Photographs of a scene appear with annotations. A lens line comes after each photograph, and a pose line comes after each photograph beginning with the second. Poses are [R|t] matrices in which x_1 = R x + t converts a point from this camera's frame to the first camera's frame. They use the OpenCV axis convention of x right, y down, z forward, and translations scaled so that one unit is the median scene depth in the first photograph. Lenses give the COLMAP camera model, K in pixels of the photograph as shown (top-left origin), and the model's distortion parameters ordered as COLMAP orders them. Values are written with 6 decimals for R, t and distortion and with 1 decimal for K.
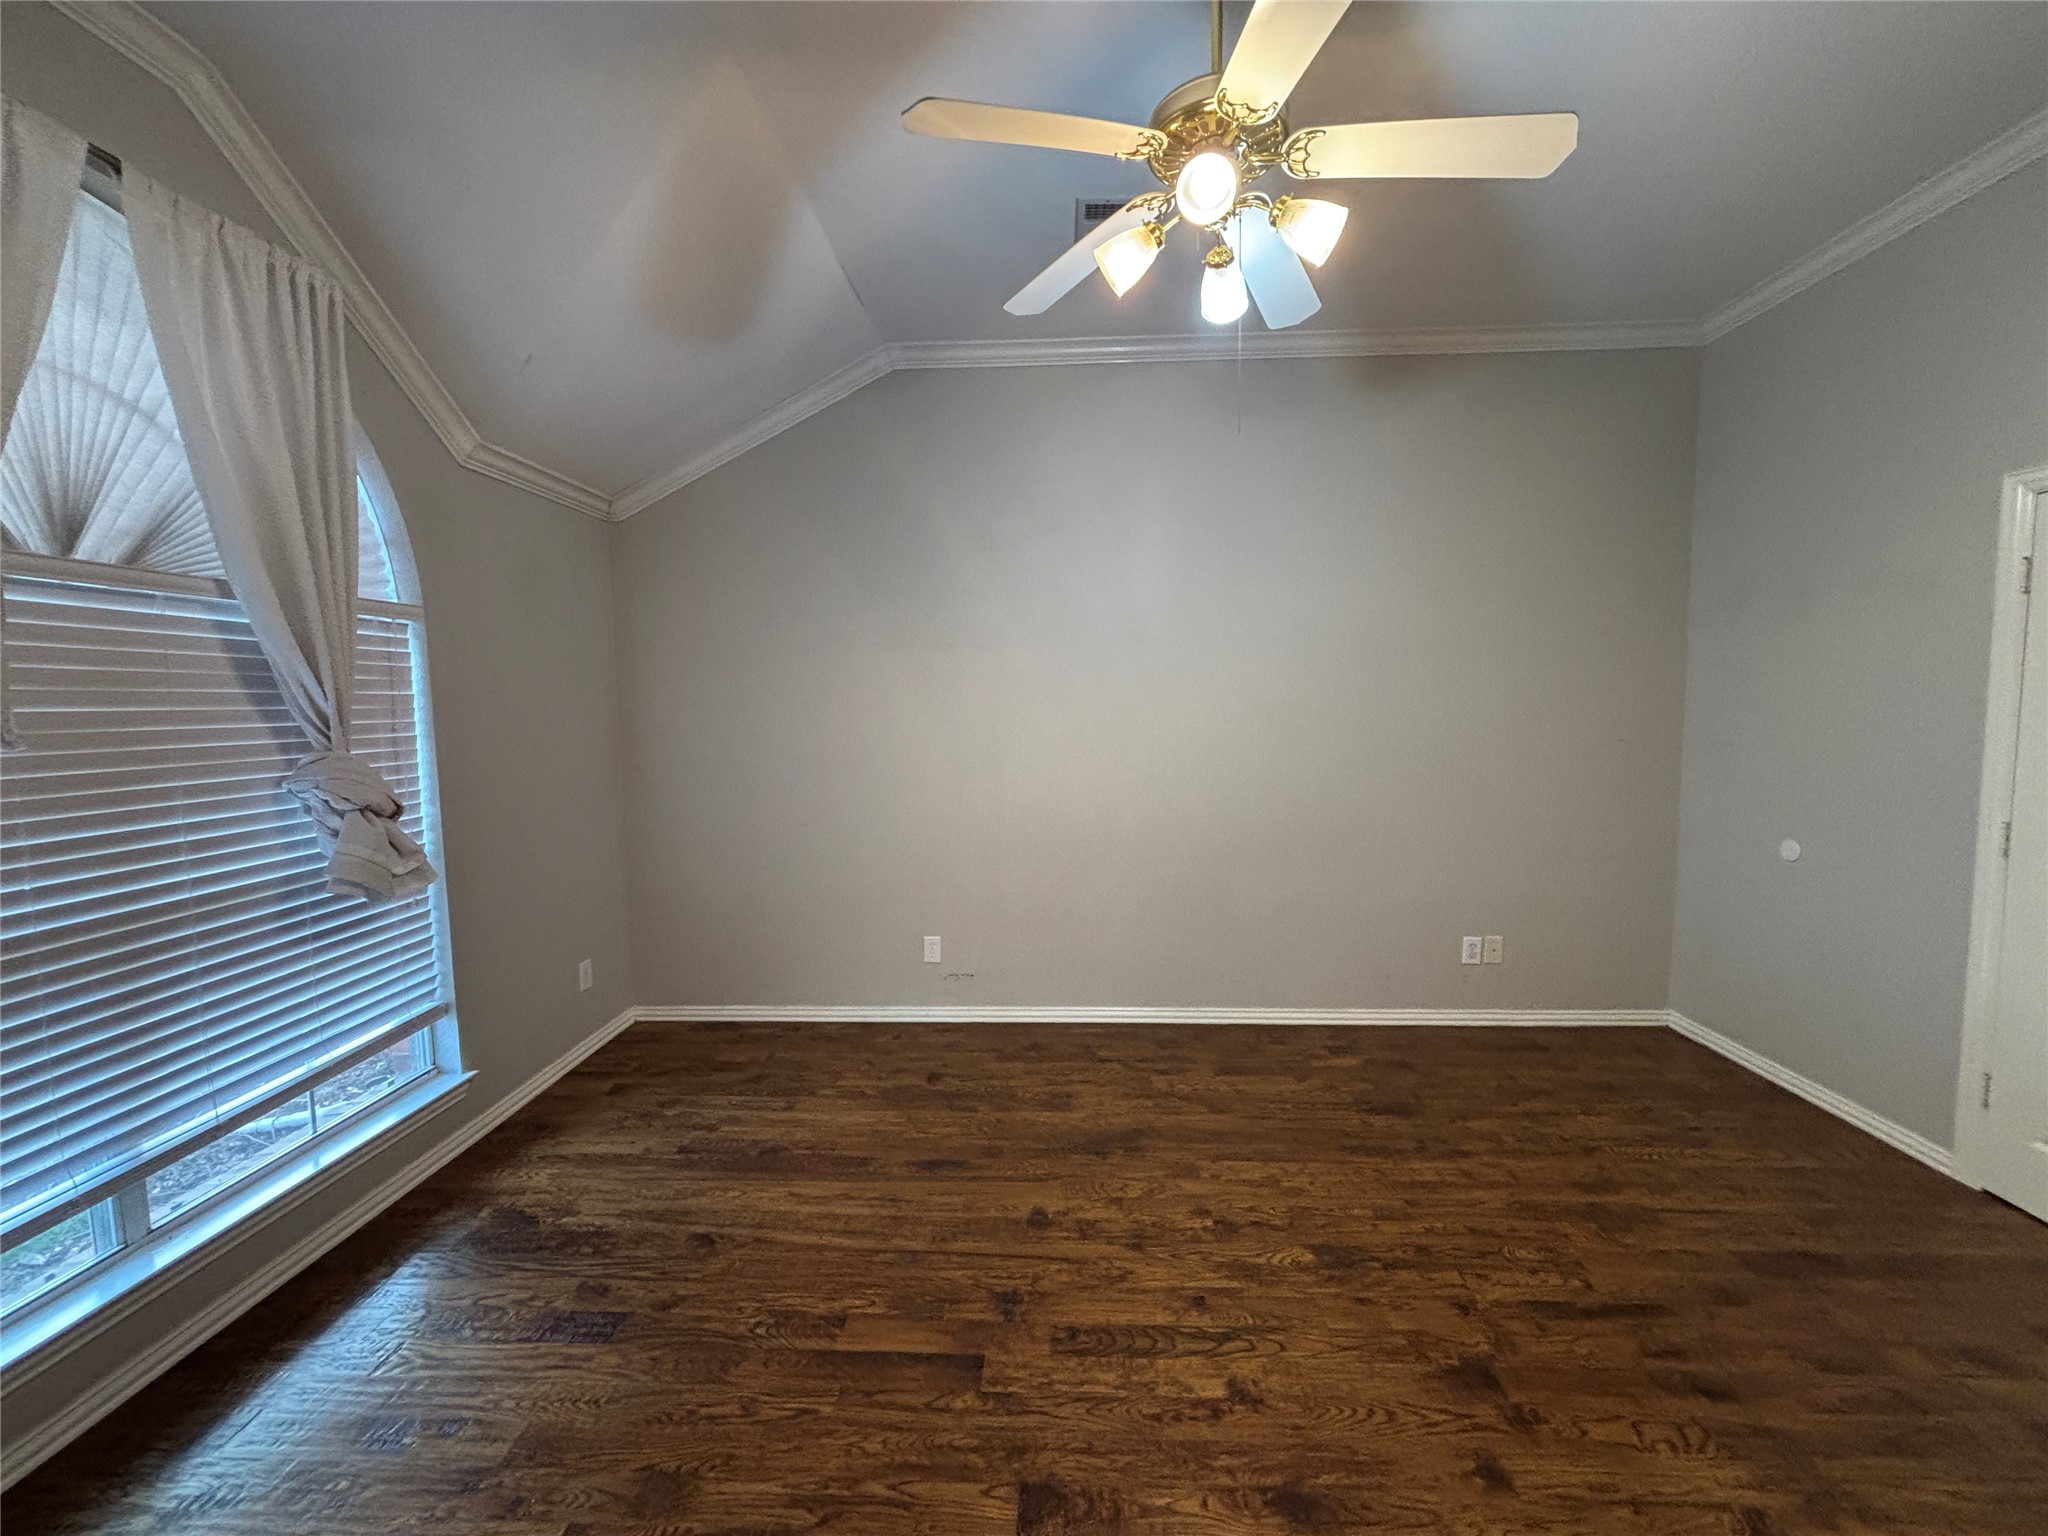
lens RADIAL K [[827.3, 0, 1020.4], [0, 827.3, 761.2], [0, 0, 1]] dist [0.001022, 0.000274]
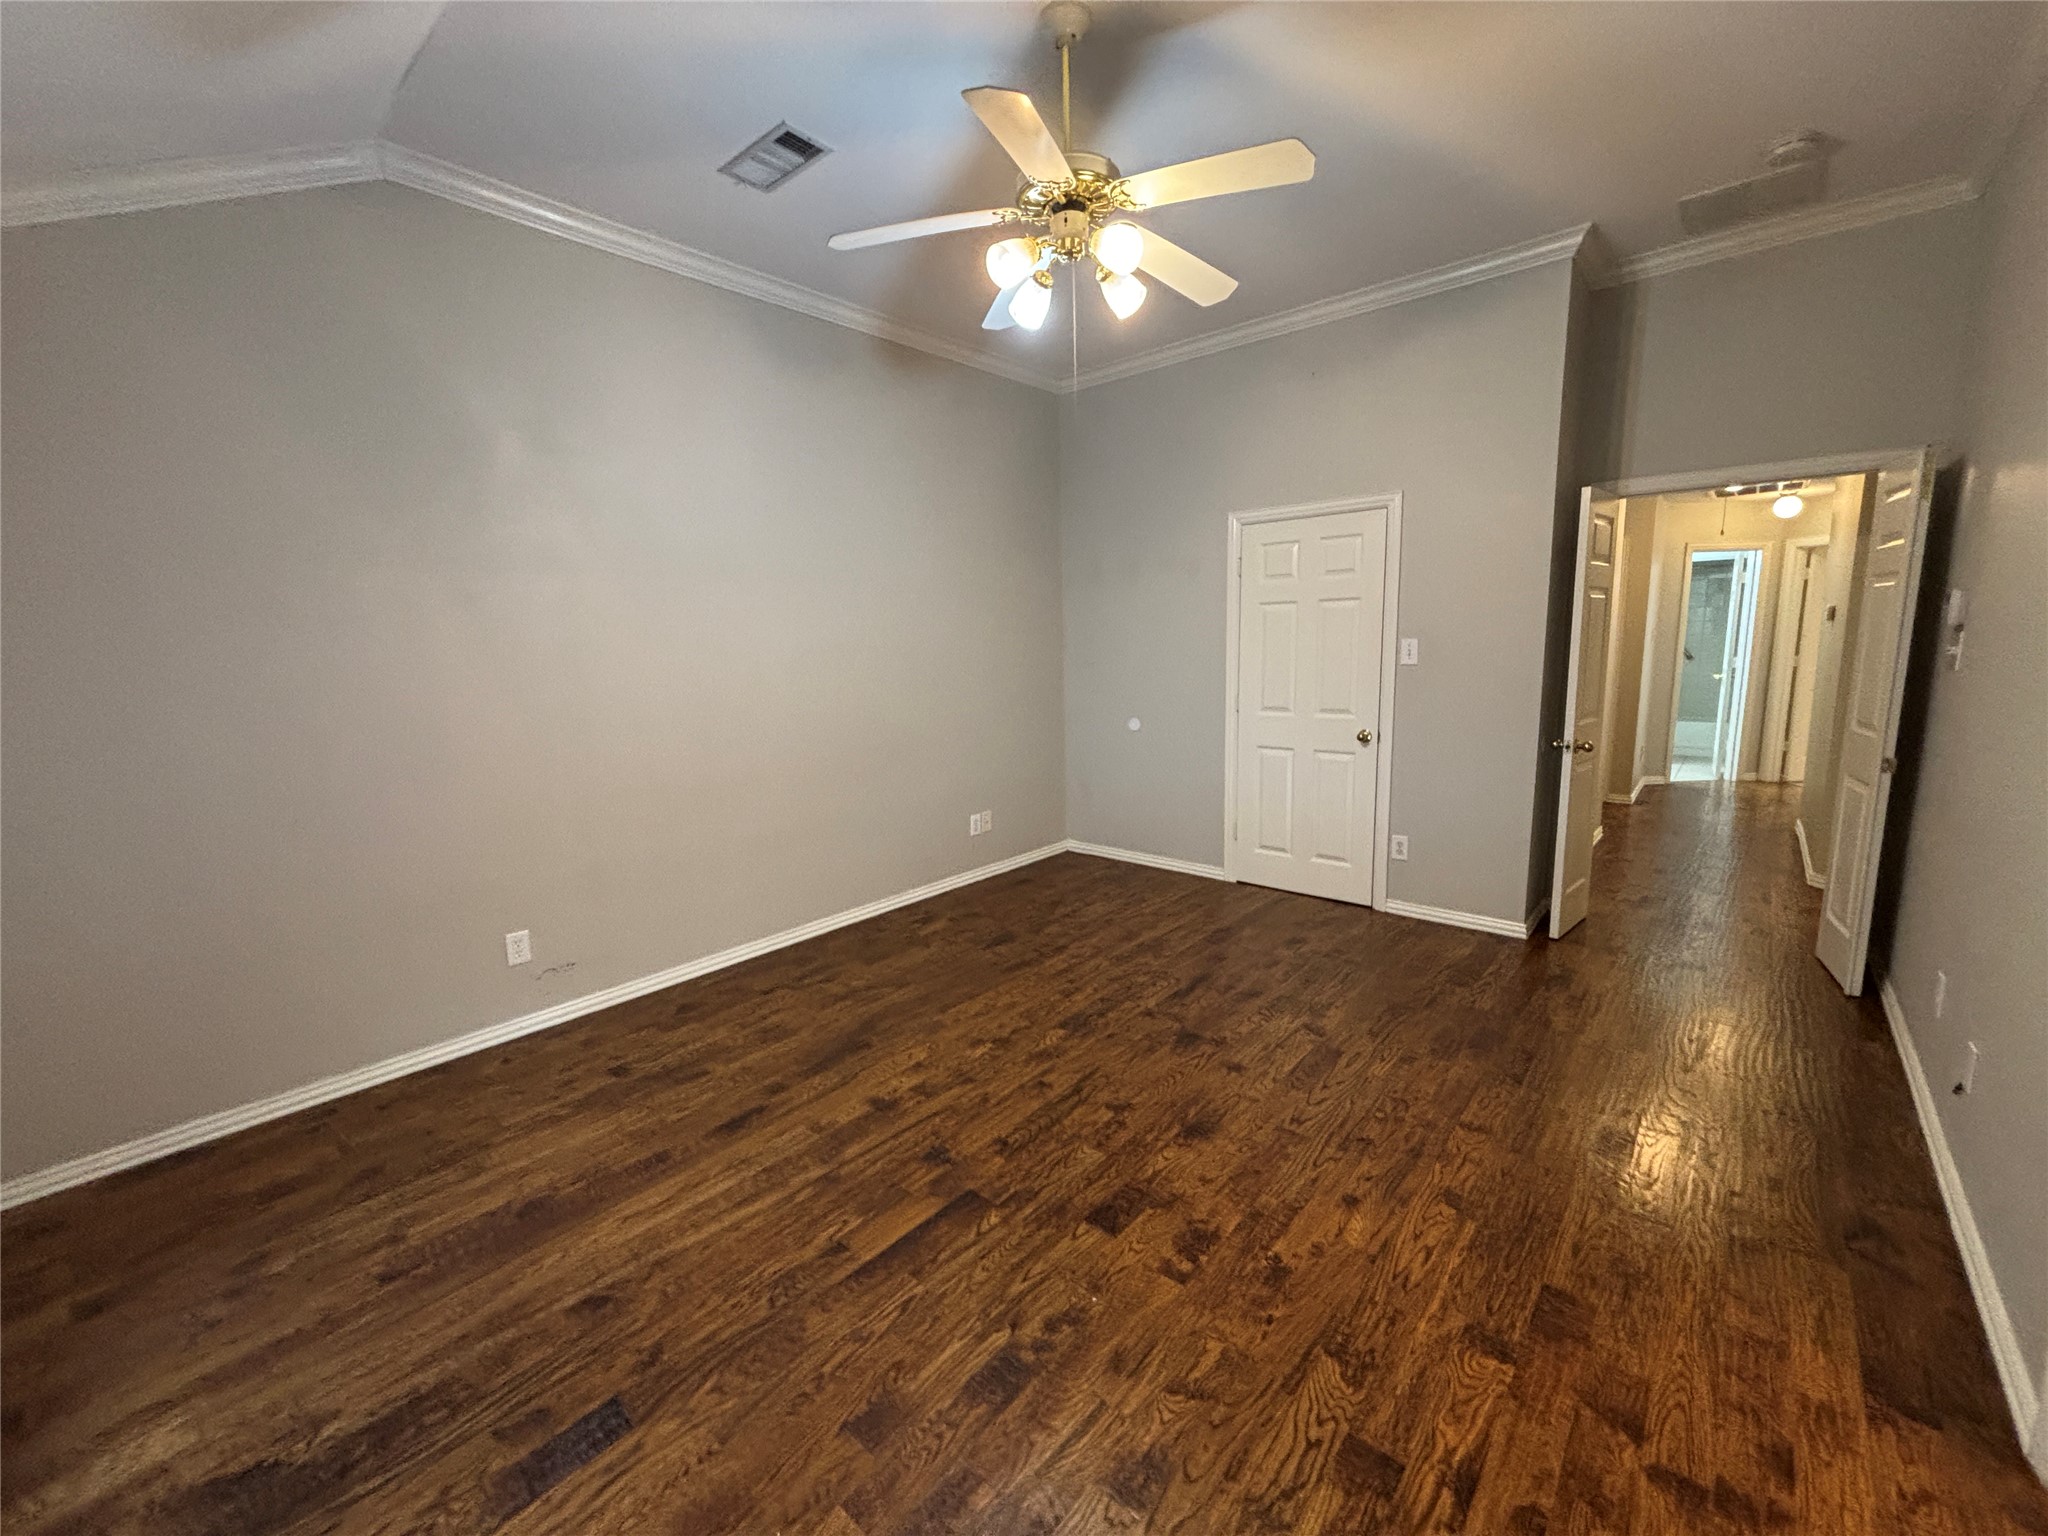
lens RADIAL K [[827.3, 0, 1009.6], [0, 827.3, 769.7], [0, 0, 1]] dist [0.001022, 0.000274]
pose [[0.629422, -0.128938, 0.766292, -0.638377], [0.074087, 0.991603, 0.105995, 0.002688], [-0.773524, -0.009943, 0.633689, 0.162603]]
